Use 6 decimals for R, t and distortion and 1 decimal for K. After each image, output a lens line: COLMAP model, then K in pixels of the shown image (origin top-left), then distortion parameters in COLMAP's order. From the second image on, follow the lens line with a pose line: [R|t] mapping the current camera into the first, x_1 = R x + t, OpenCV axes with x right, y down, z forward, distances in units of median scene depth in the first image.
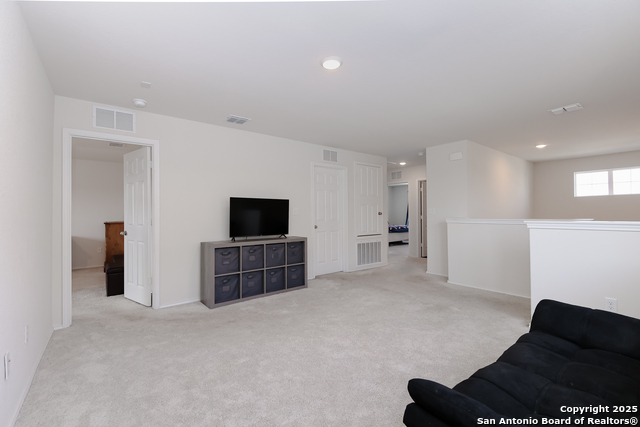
lens RADIAL K [[284.6, 0, 308.9], [0, 284.6, 214.8], [0, 0, 1]] dist [0.001713, -0.006033]
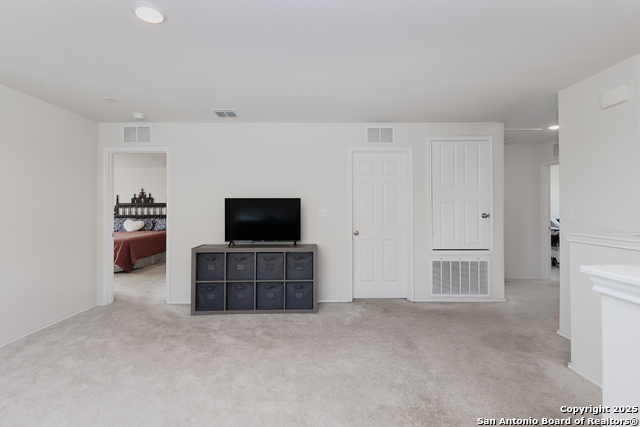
lens RADIAL K [[284.6, 0, 323.9], [0, 284.6, 210.3], [0, 0, 1]] dist [0.001713, -0.006033]
pose [[0.794056, -0.001034, -0.607843, 0.472403], [-0.002287, 0.999986, -0.004688, -0.015767], [0.607840, 0.005113, 0.794043, 0.406195]]
